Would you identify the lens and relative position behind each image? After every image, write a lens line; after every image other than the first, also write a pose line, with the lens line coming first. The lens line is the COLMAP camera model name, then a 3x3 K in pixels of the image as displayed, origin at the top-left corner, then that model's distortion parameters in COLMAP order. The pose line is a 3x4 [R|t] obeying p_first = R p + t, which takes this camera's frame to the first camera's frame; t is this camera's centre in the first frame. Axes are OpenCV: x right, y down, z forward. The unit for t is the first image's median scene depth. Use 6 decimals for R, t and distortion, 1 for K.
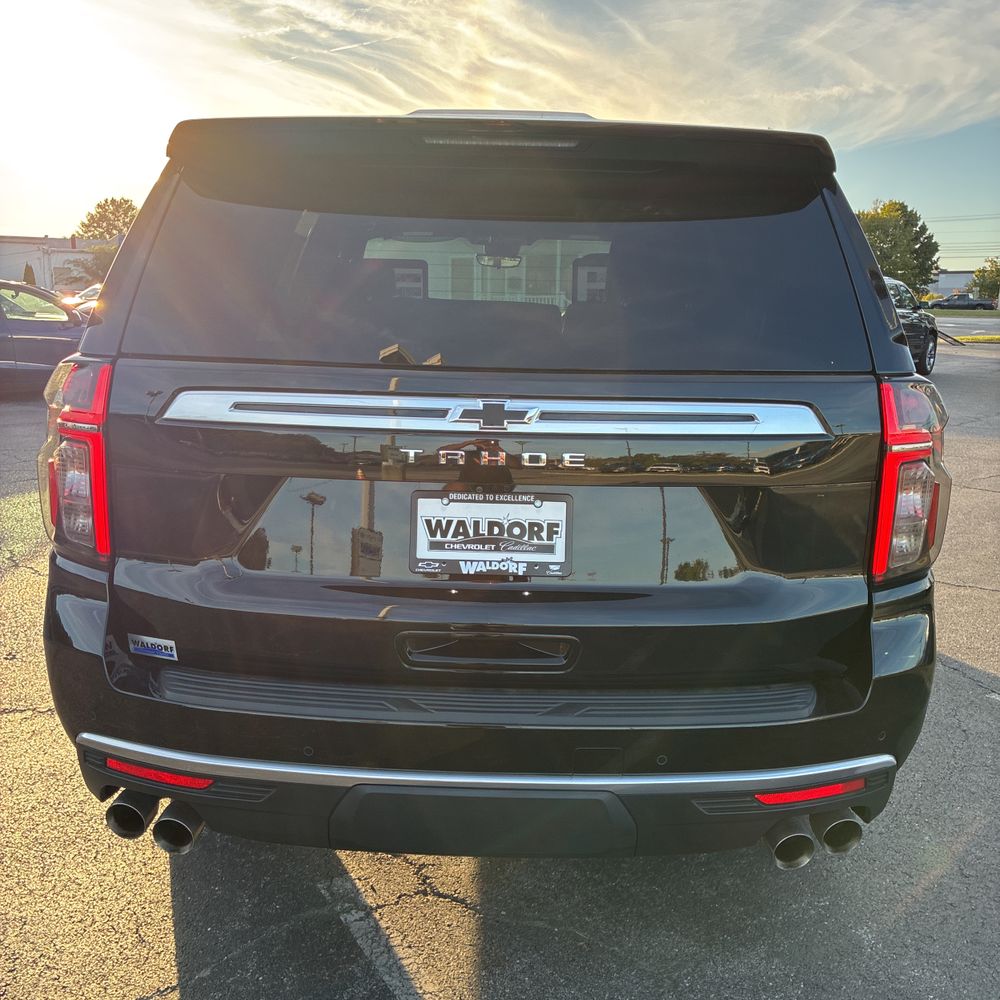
lens RADIAL K [[1040.1, 0, 500.0], [0, 1040.1, 500.0], [0, 0, 1]] dist [0.016287, -0.021523]
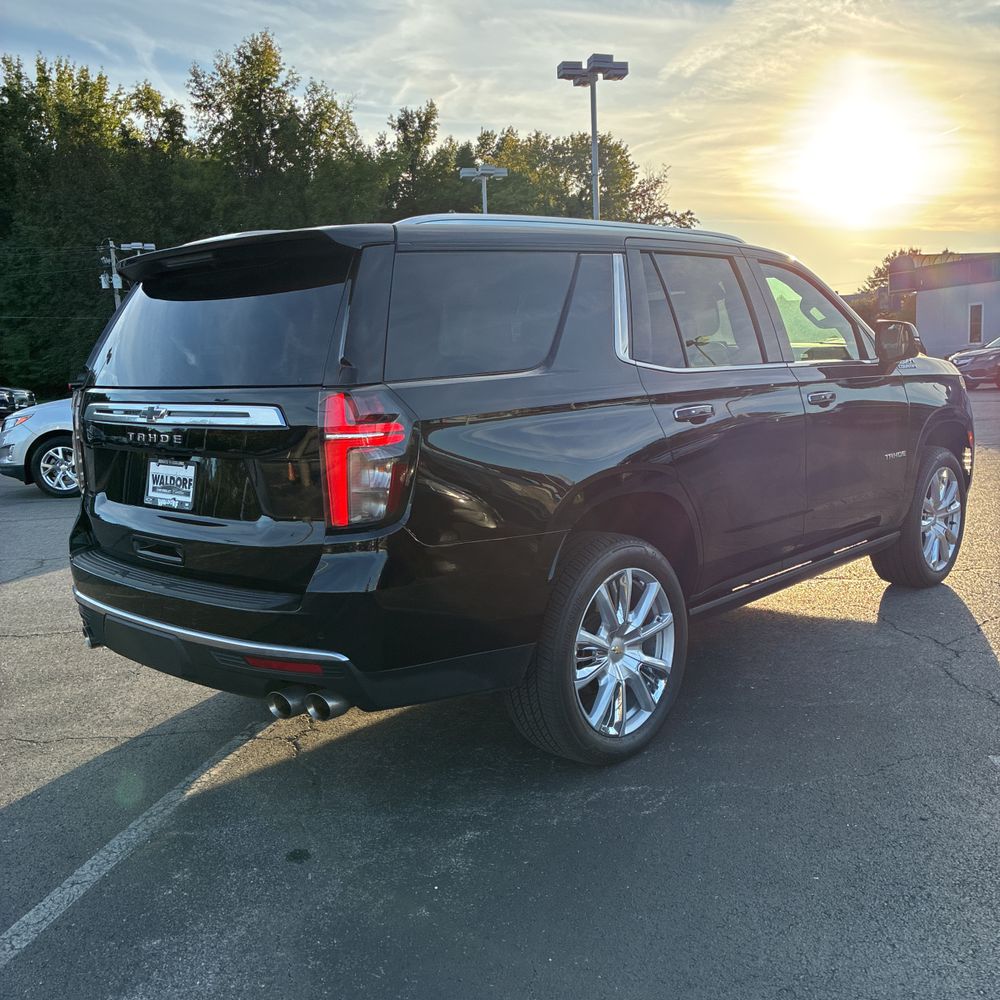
lens RADIAL K [[1025.8, 0, 500.0], [0, 1025.8, 500.0], [0, 0, 1]] dist [0.028549, -0.001616]
pose [[0.741968, 0.050041, -0.668566, 1.527932], [-0.080185, 0.996676, -0.014390, 0.040272], [0.665623, 0.064286, 0.743514, 0.101848]]
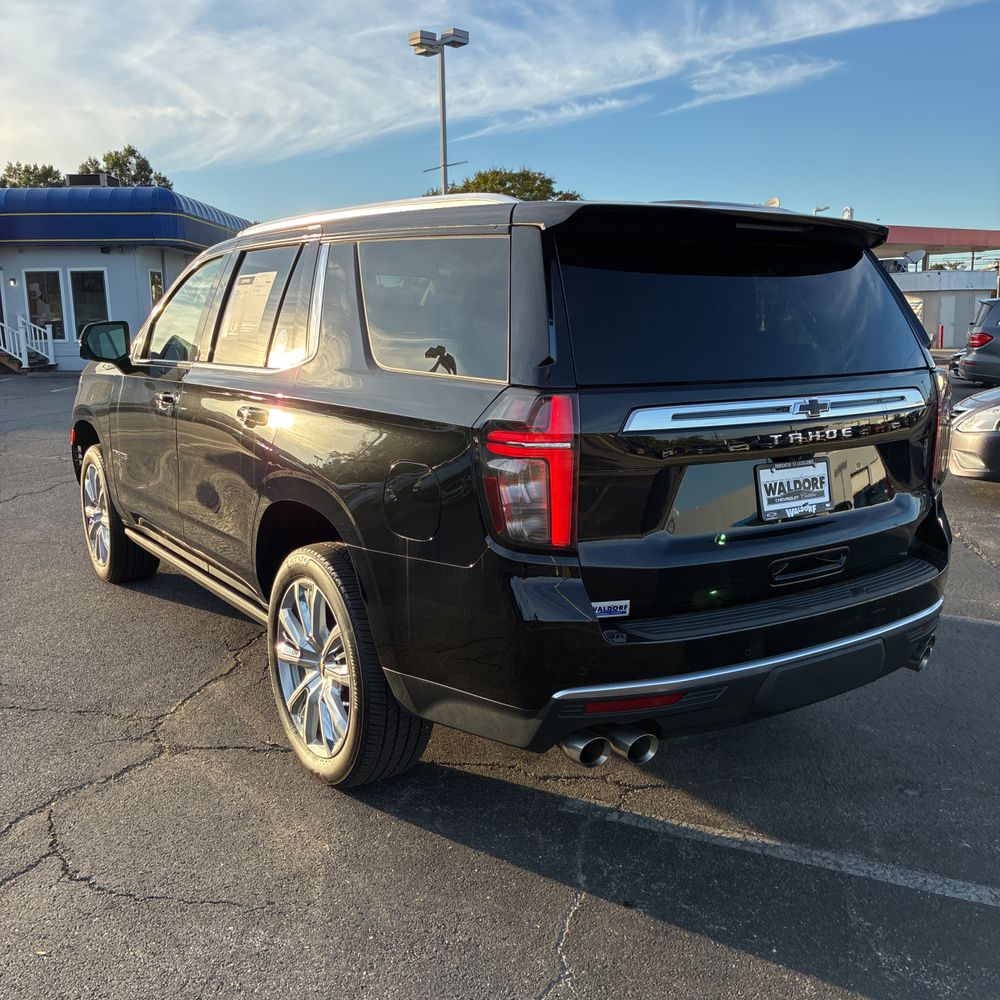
lens RADIAL K [[1025.8, 0, 500.0], [0, 1025.8, 500.0], [0, 0, 1]] dist [0.028549, -0.001616]
pose [[0.813128, -0.125191, 0.568463, -1.184699], [0.131533, 0.990856, 0.030068, -0.050665], [-0.567029, 0.050322, 0.822159, 0.035110]]
